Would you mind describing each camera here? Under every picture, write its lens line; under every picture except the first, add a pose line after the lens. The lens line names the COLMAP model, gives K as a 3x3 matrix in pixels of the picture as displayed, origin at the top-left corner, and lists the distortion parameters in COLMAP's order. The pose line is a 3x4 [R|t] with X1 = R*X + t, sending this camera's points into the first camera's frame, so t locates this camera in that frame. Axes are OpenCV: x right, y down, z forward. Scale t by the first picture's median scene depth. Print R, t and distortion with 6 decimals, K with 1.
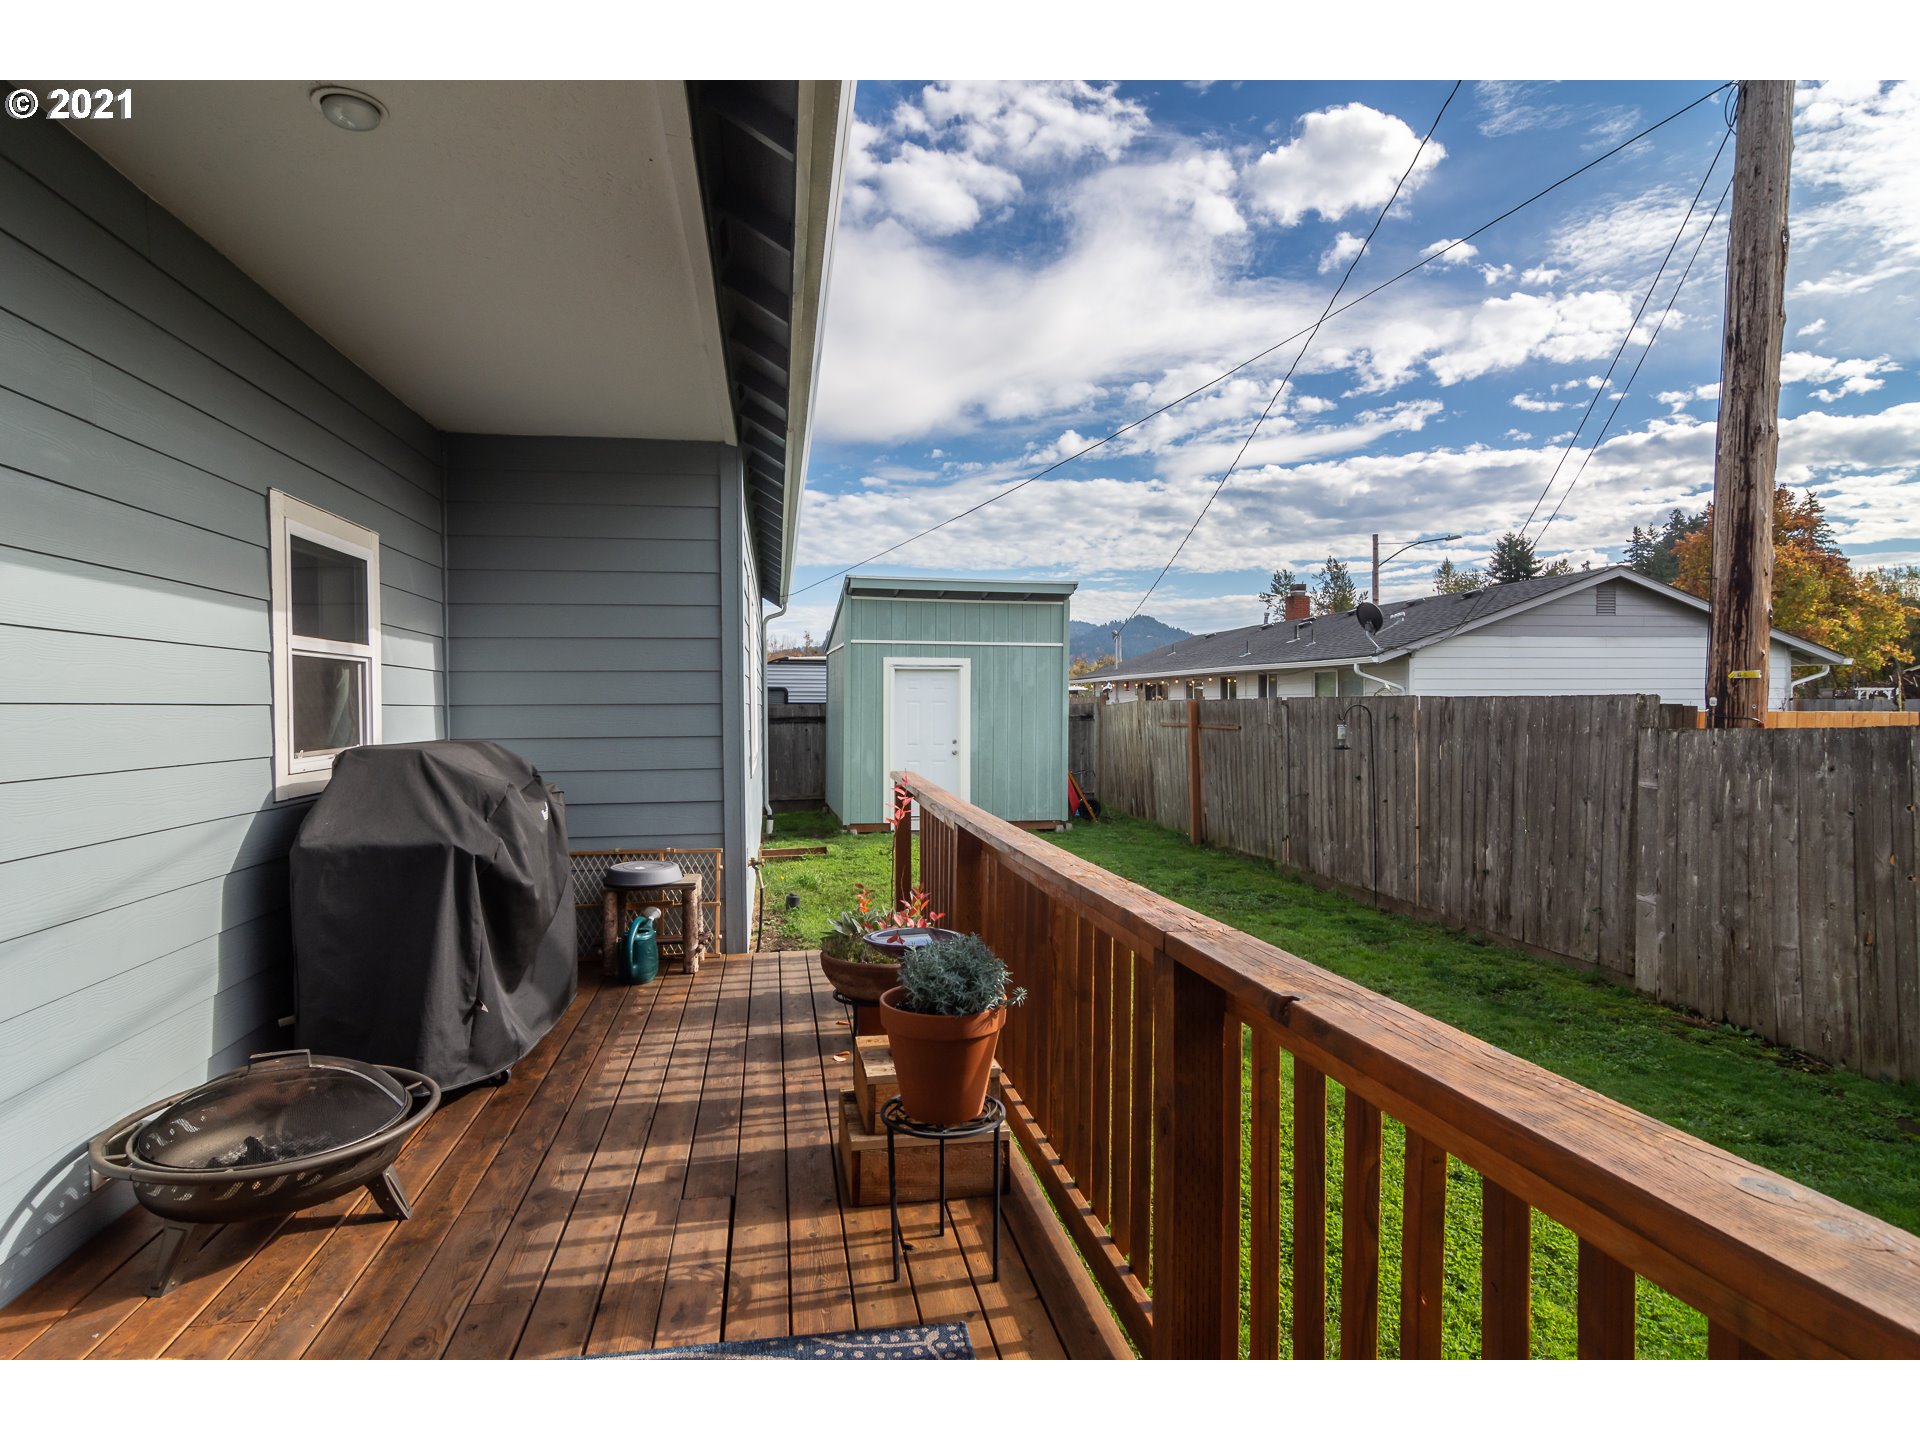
lens RADIAL K [[1026.7, 0, 952.0], [0, 1026.7, 700.6], [0, 0, 1]] dist [-0.000499, 0.001666]
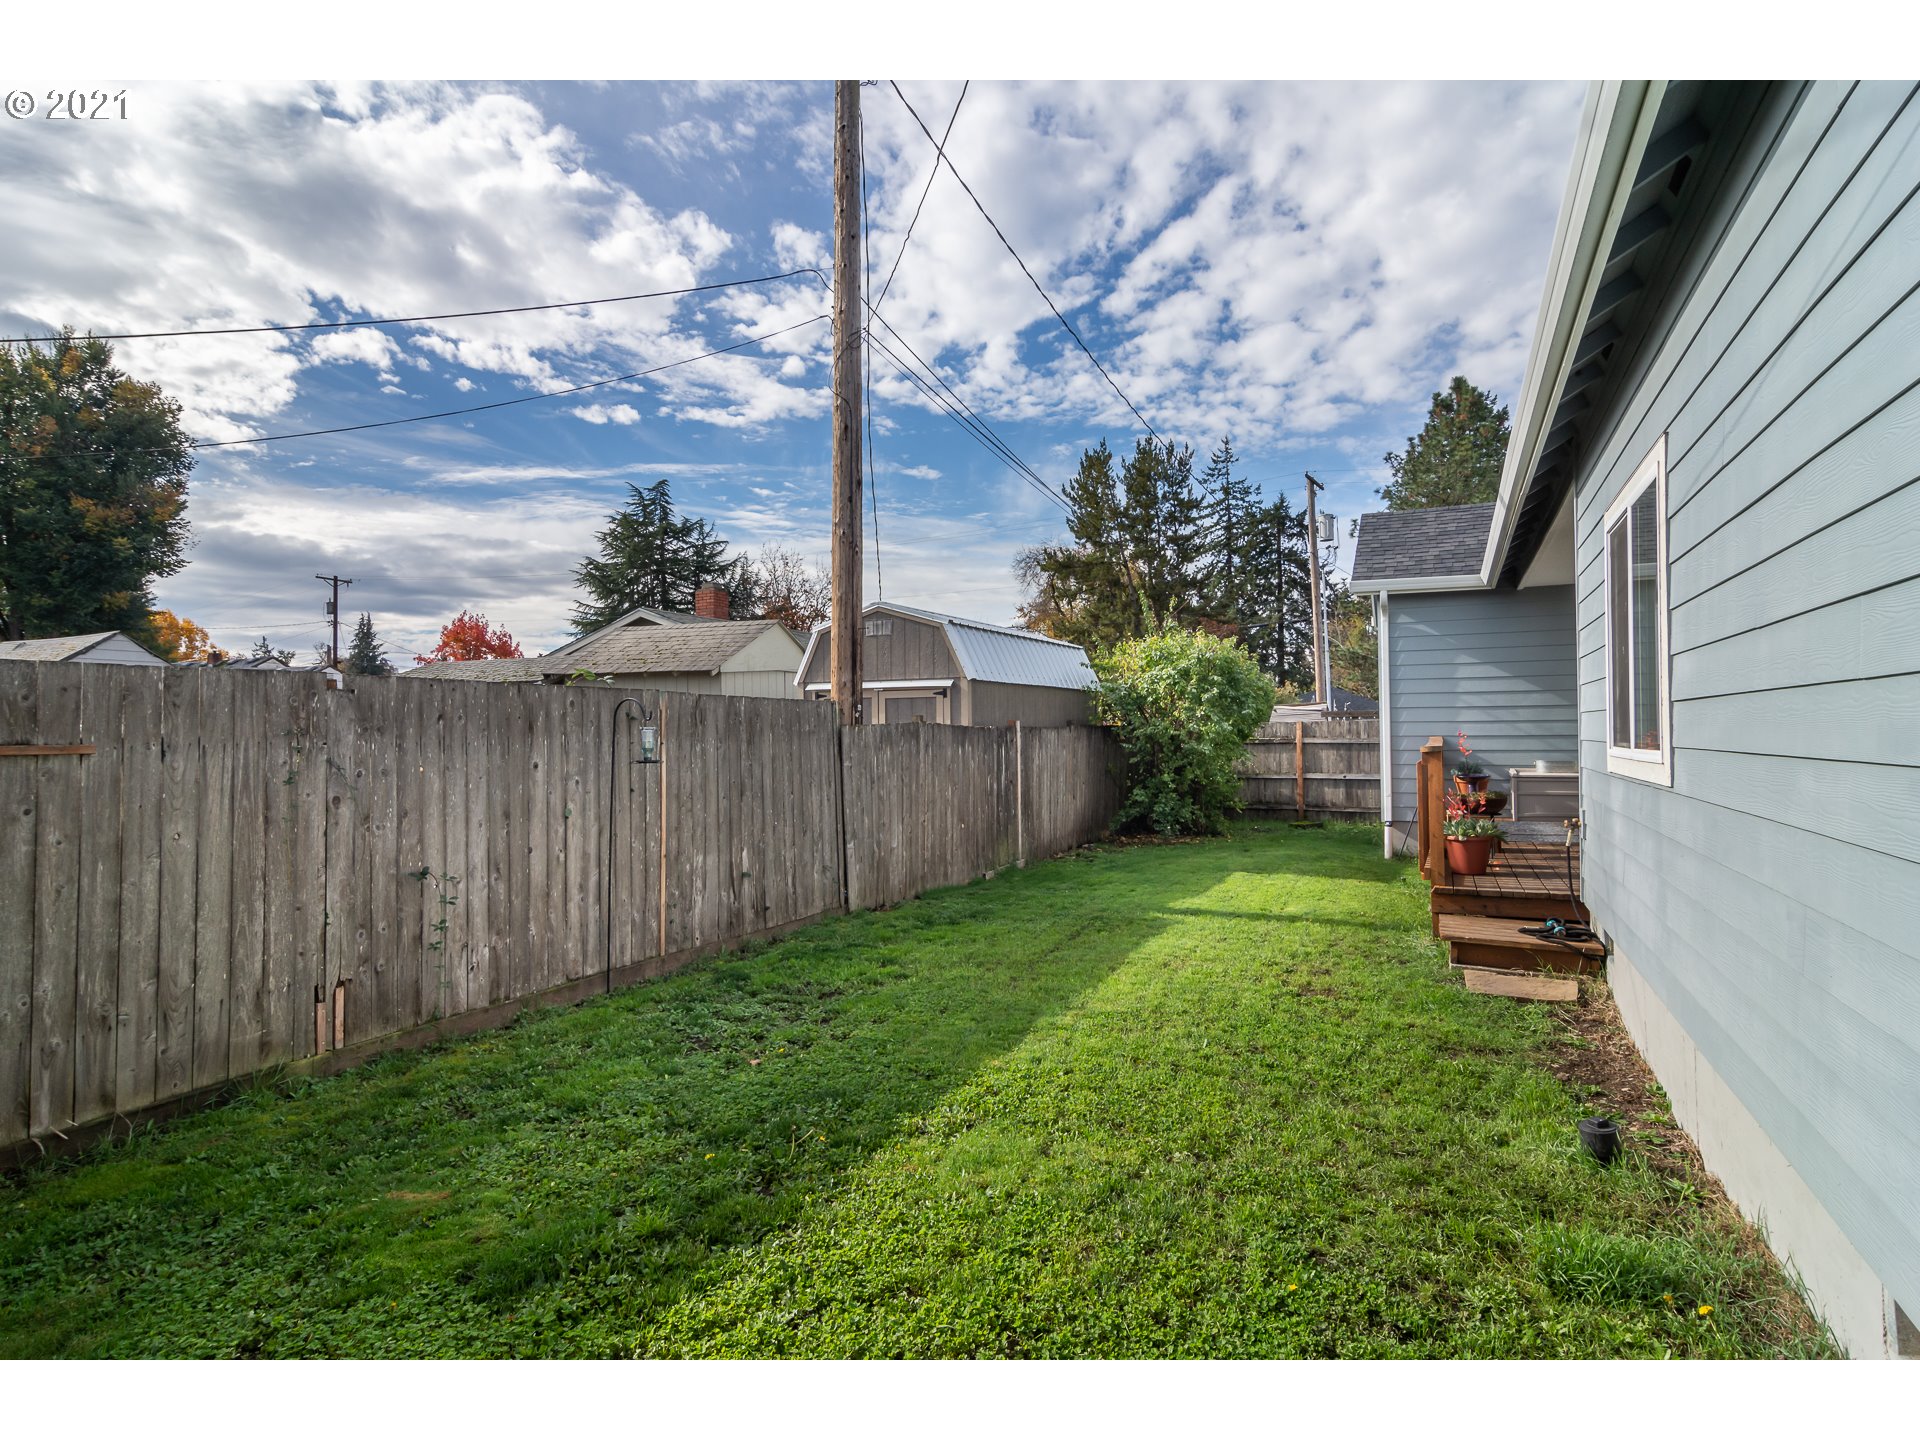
lens RADIAL K [[1026.7, 0, 952.0], [0, 1026.7, 700.6], [0, 0, 1]] dist [-0.000499, 0.001666]
pose [[-0.815301, 0.017688, 0.578767, -0.198905], [-0.000787, 0.999499, -0.031655, 0.029387], [-0.579037, -0.026264, -0.814878, 1.591085]]
